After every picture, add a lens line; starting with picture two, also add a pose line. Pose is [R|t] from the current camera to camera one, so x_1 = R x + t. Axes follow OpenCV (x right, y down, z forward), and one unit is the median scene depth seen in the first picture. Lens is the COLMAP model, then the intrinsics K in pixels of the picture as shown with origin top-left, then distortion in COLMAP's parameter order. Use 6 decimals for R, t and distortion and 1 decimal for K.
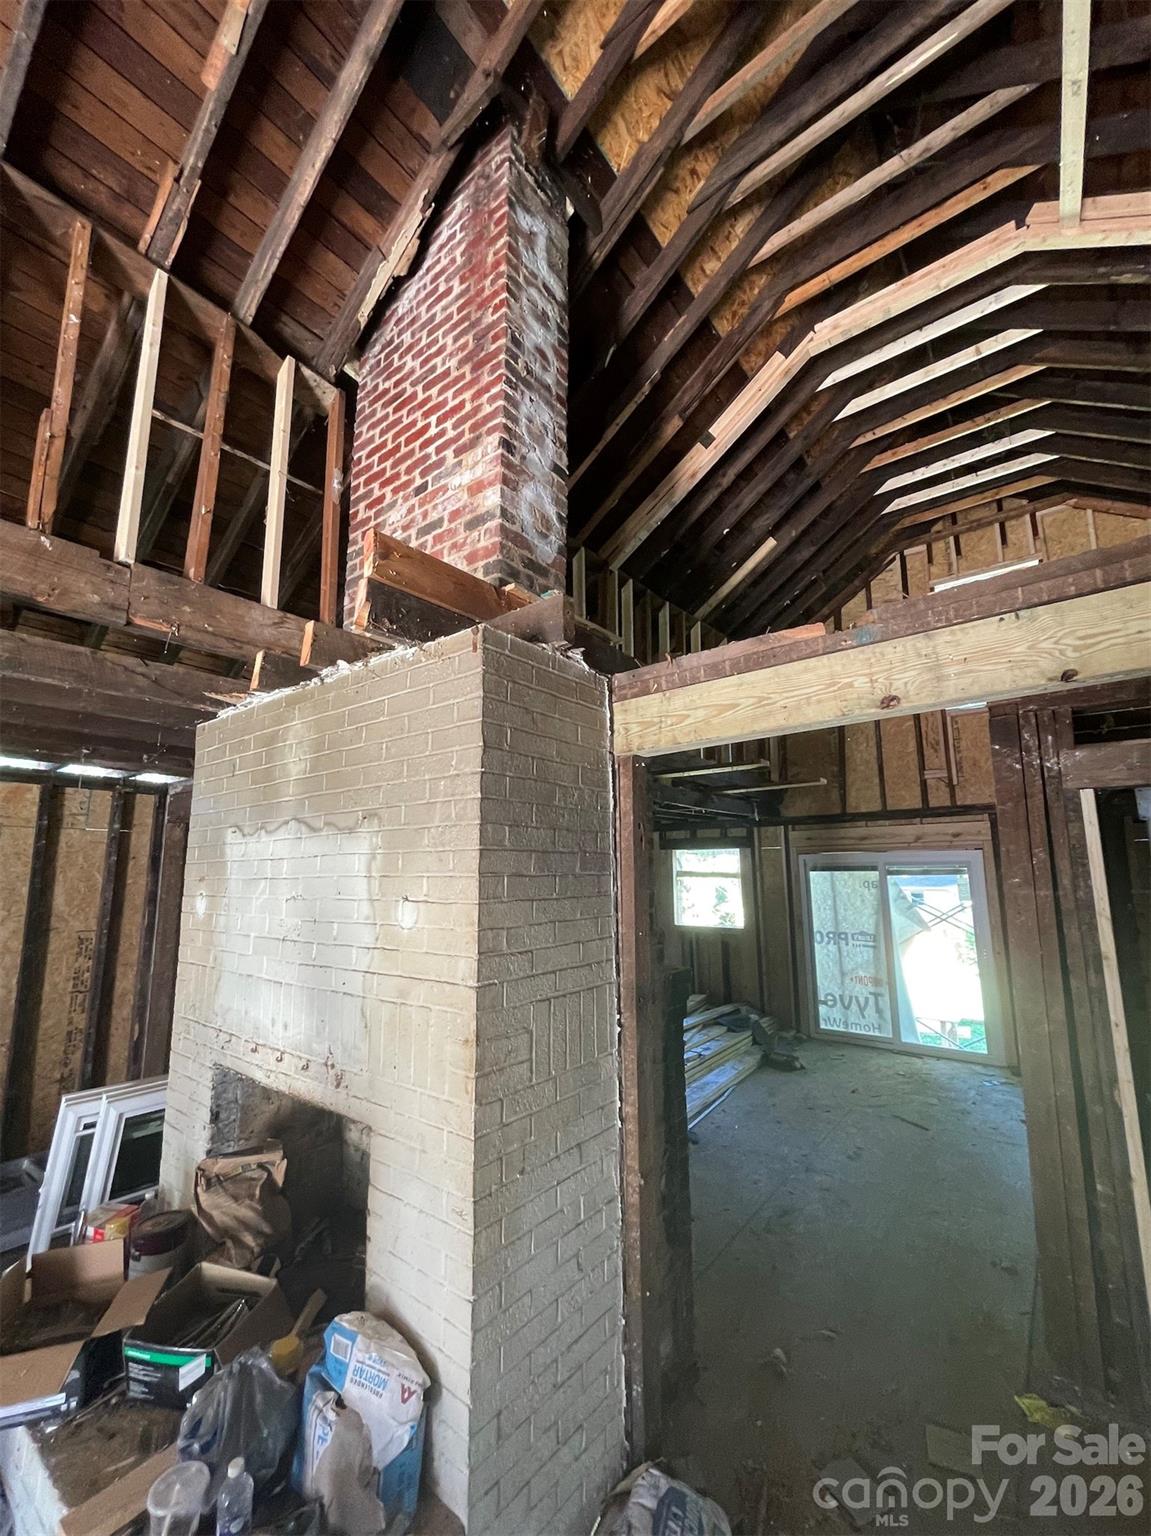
lens RADIAL K [[621.4, 0, 577.7], [0, 621.4, 769.2], [0, 0, 1]] dist [-0.001928, 0.000580]
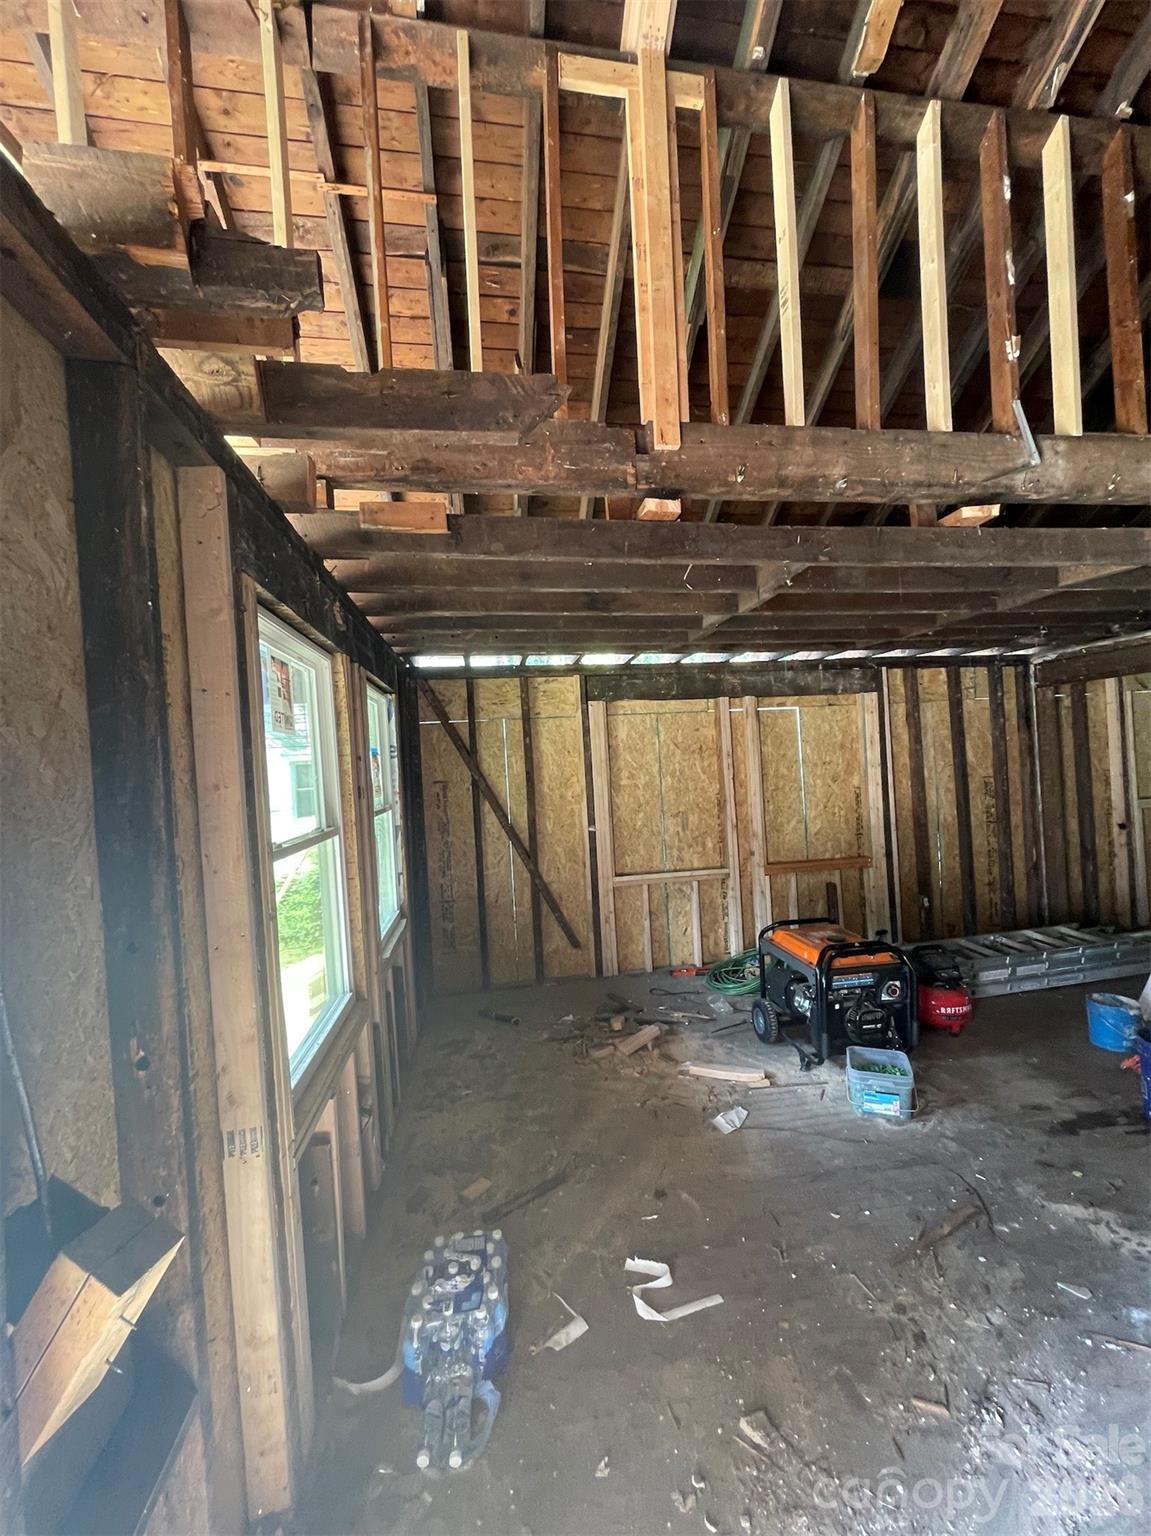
lens RADIAL K [[621.4, 0, 577.7], [0, 621.4, 769.2], [0, 0, 1]] dist [-0.001928, 0.000580]
pose [[0.727167, -0.026501, -0.685949, -0.359662], [0.160710, 0.978056, 0.132581, -0.043065], [0.667383, -0.206648, 0.715470, -0.333324]]
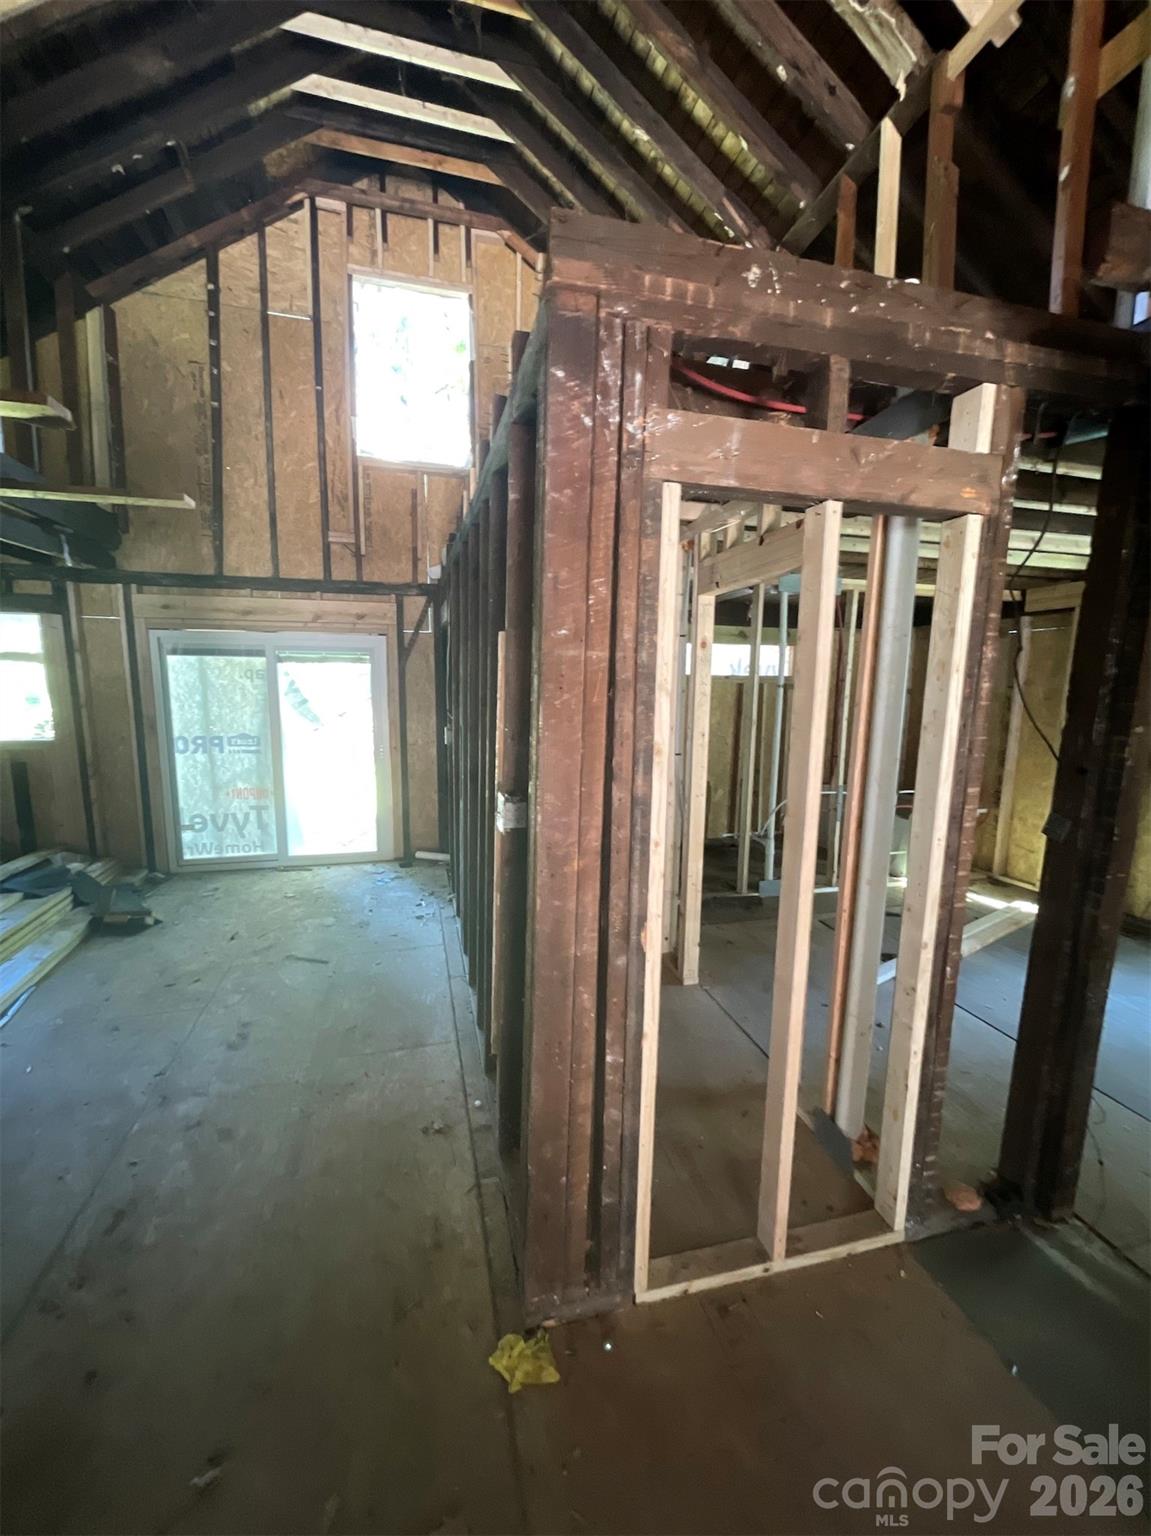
lens RADIAL K [[621.4, 0, 577.7], [0, 621.4, 769.2], [0, 0, 1]] dist [-0.001928, 0.000580]
pose [[0.598818, -0.103464, 0.794174, 0.093852], [-0.148365, 0.960125, 0.236954, 0.062095], [-0.787023, -0.259720, 0.559590, 0.242359]]
